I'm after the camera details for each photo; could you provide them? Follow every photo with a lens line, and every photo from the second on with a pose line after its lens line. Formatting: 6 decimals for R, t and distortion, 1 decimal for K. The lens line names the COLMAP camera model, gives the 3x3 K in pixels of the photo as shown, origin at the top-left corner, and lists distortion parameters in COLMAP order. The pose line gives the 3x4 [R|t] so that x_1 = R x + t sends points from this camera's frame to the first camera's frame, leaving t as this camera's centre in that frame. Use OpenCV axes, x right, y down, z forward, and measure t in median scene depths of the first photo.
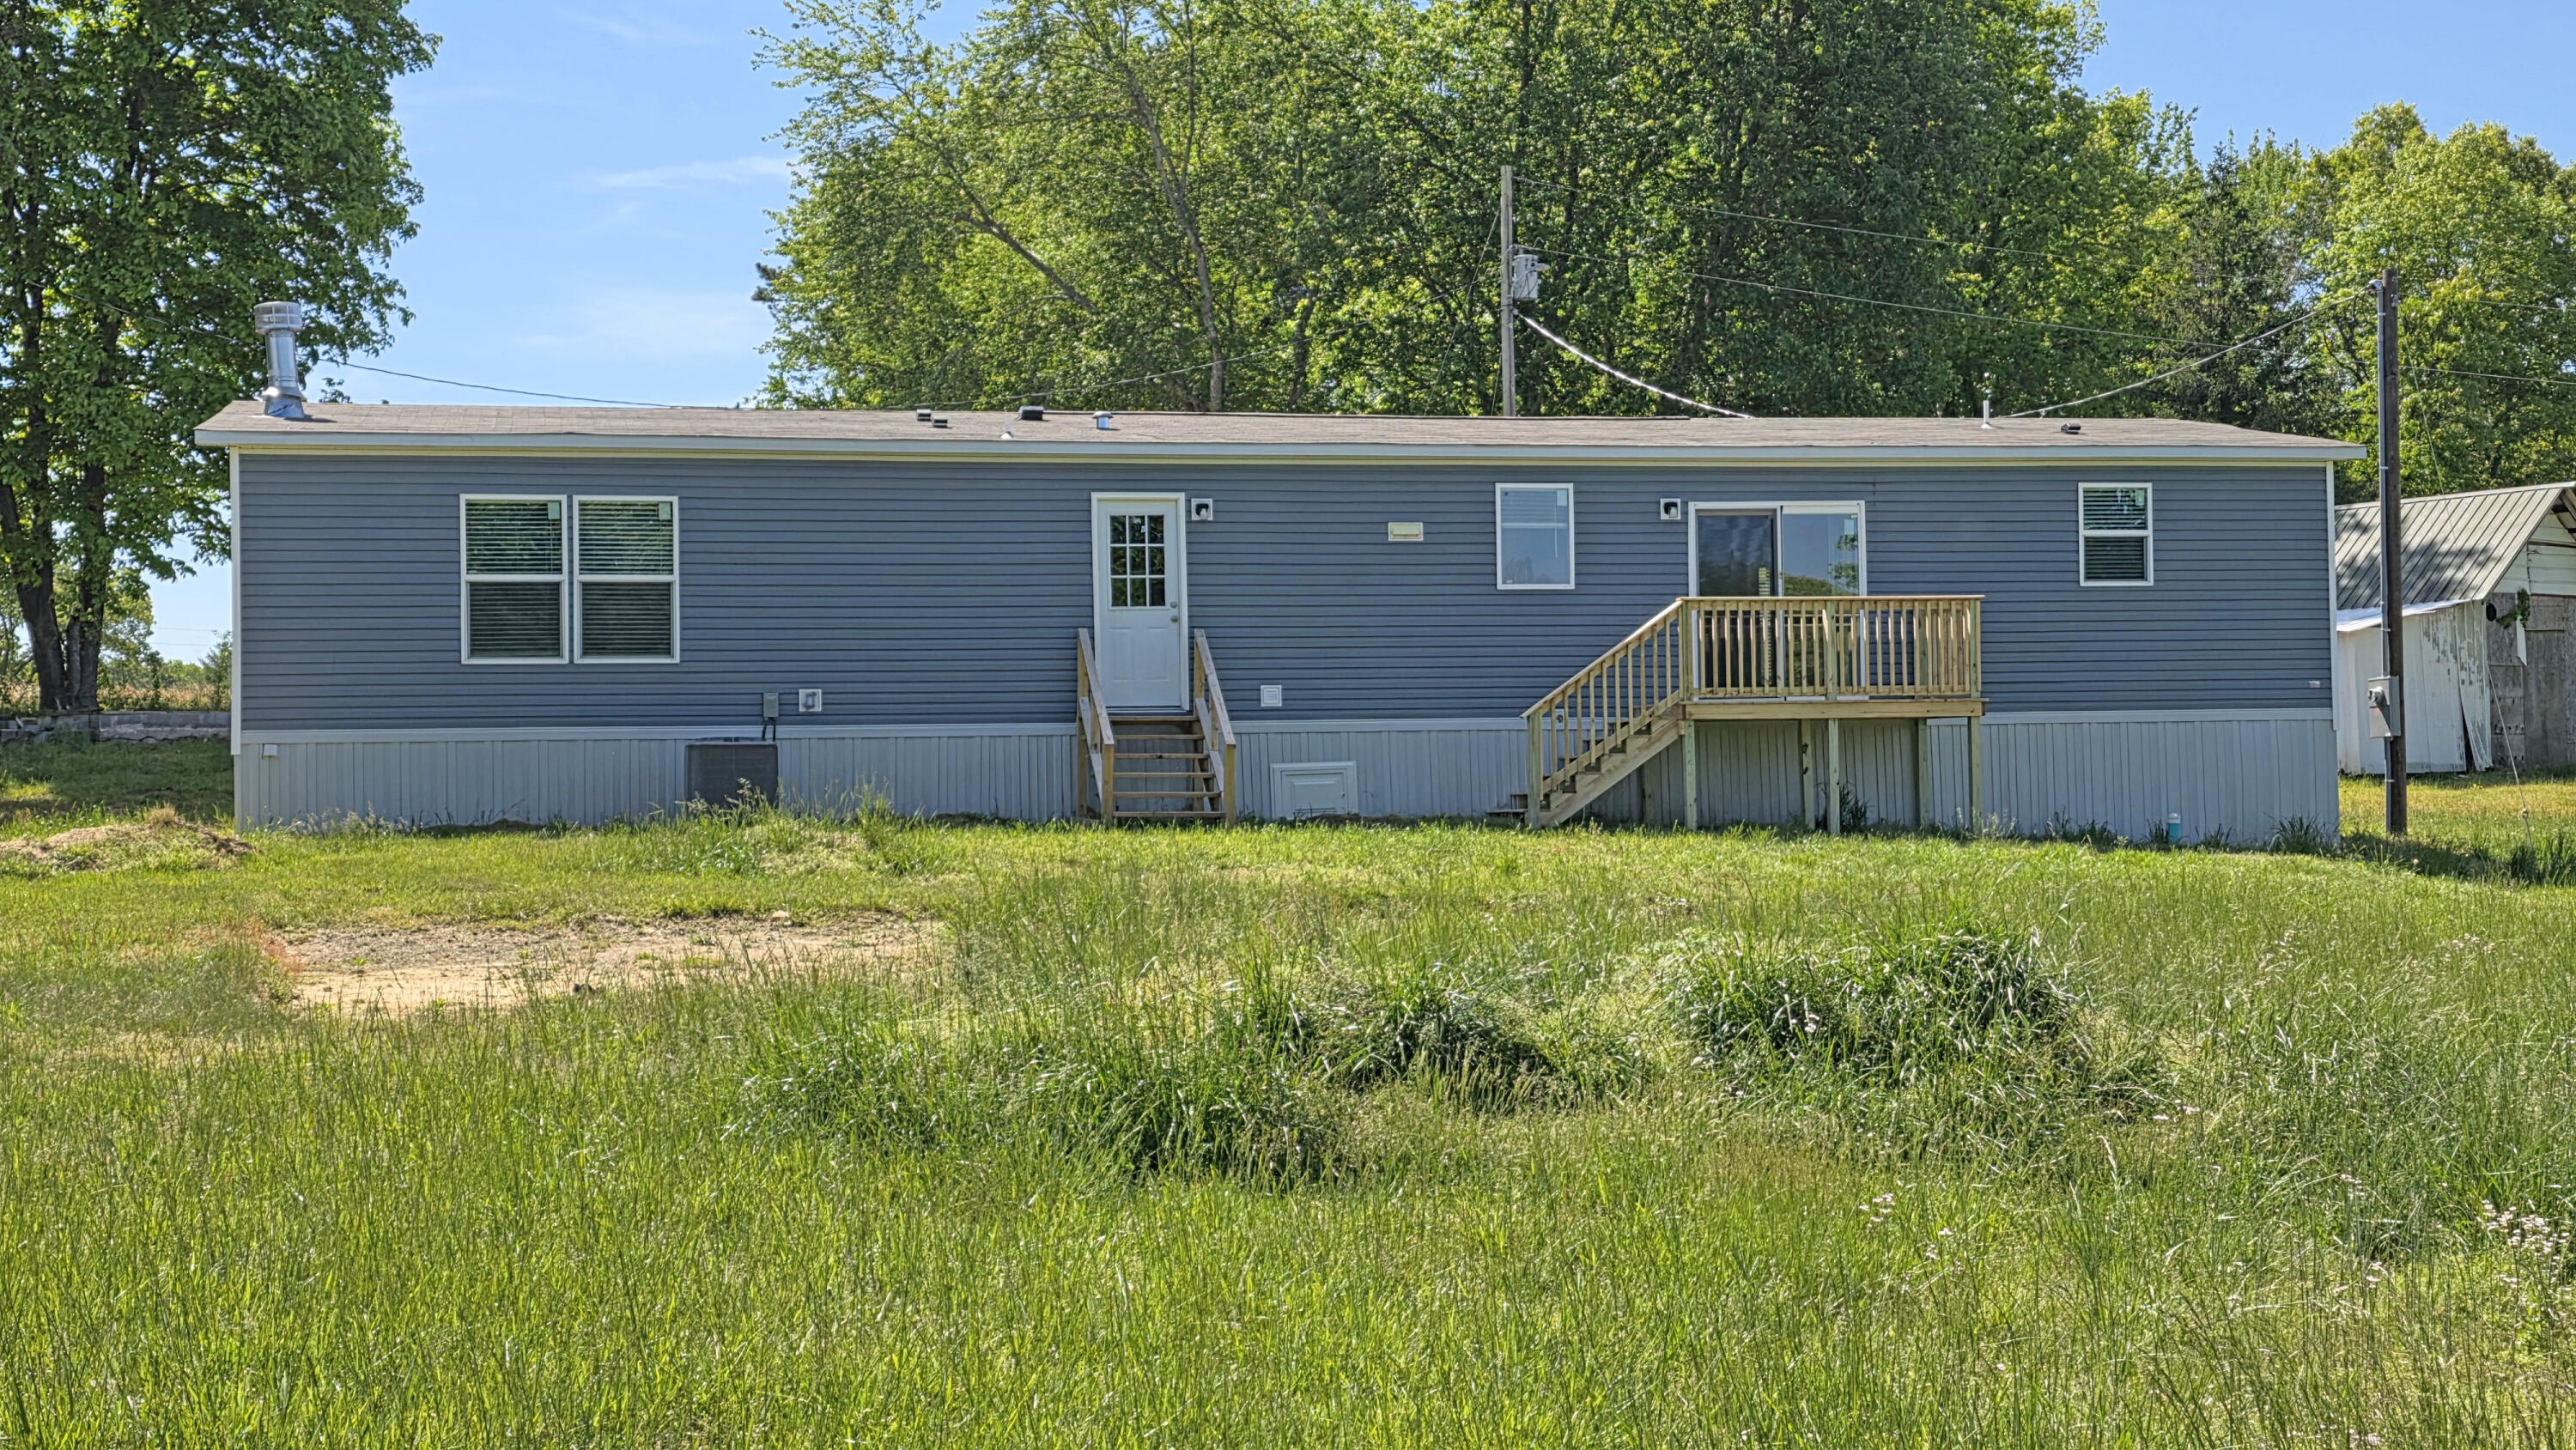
lens RADIAL K [[3365.3, 0, 1288.0], [0, 3365.3, 725.0], [0, 0, 1]] dist [0.015165, -0.048140]
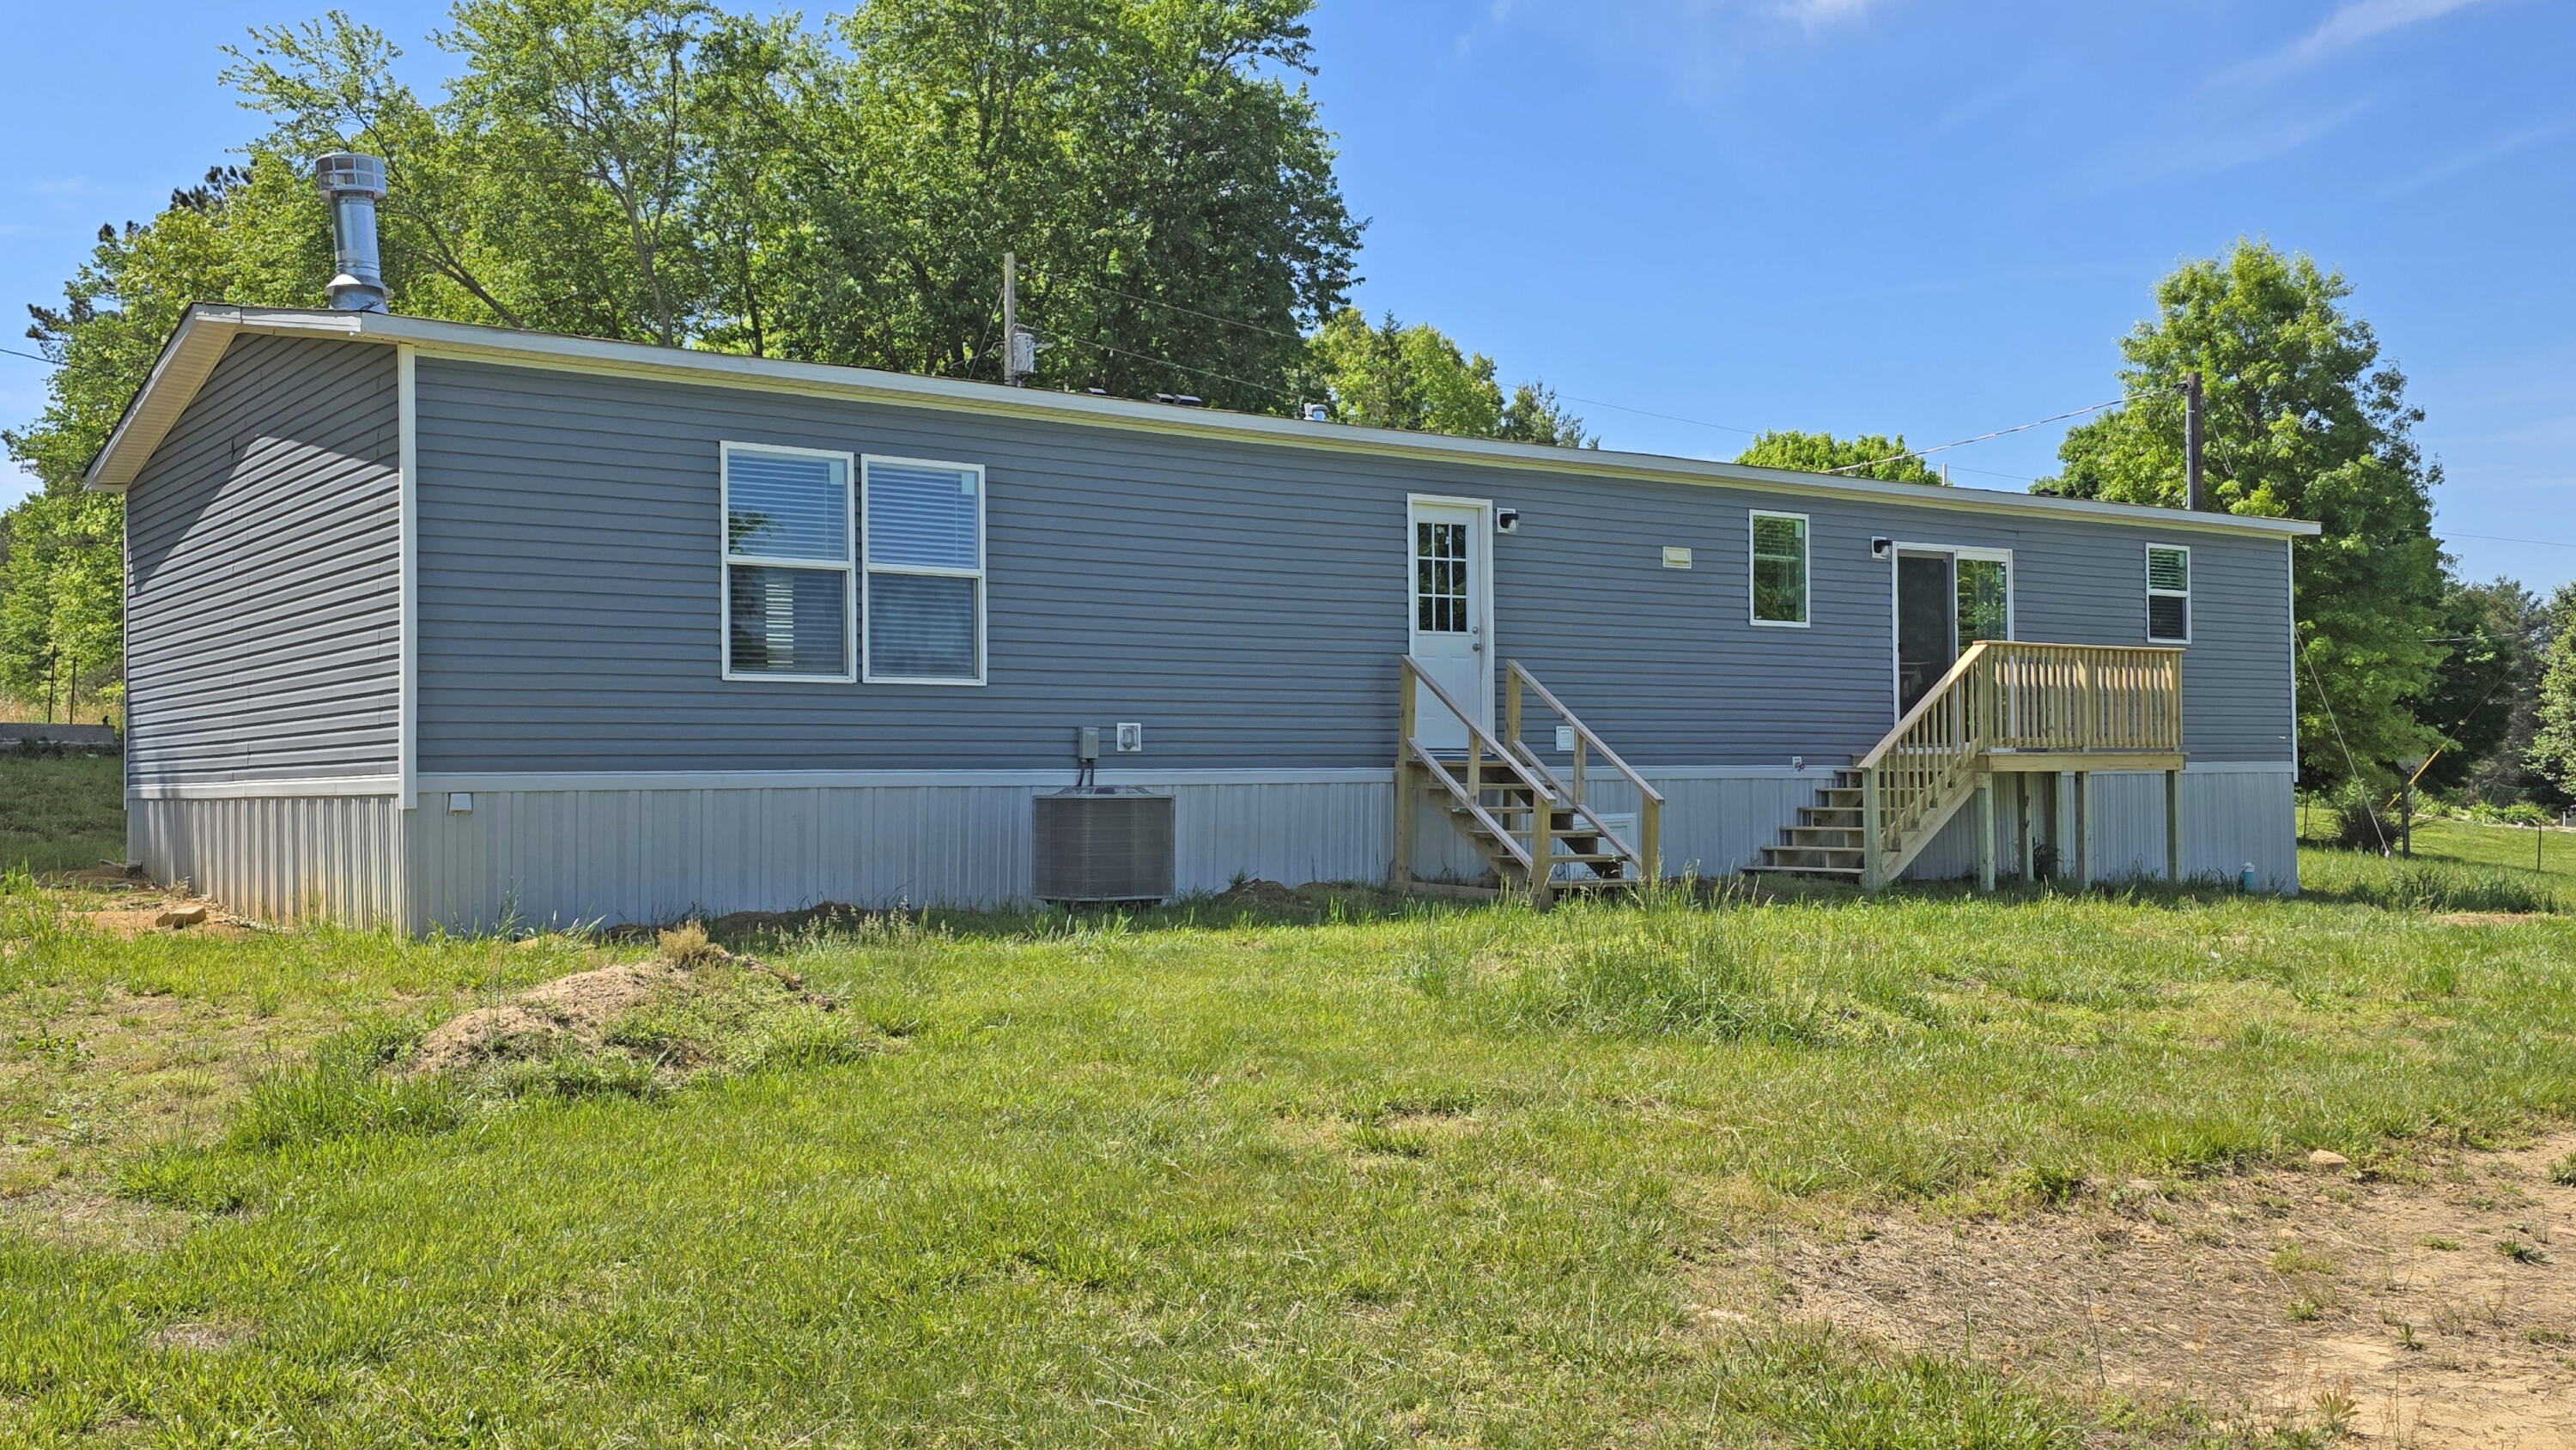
lens RADIAL K [[2349.8, 0, 1288.0], [0, 2349.8, 725.0], [0, 0, 1]] dist [0.001992, -0.002958]
pose [[0.915191, 0.017961, 0.402619, -0.319769], [-0.017057, 0.999838, -0.005831, -0.007463], [-0.402658, -0.001531, 0.915349, 0.476839]]
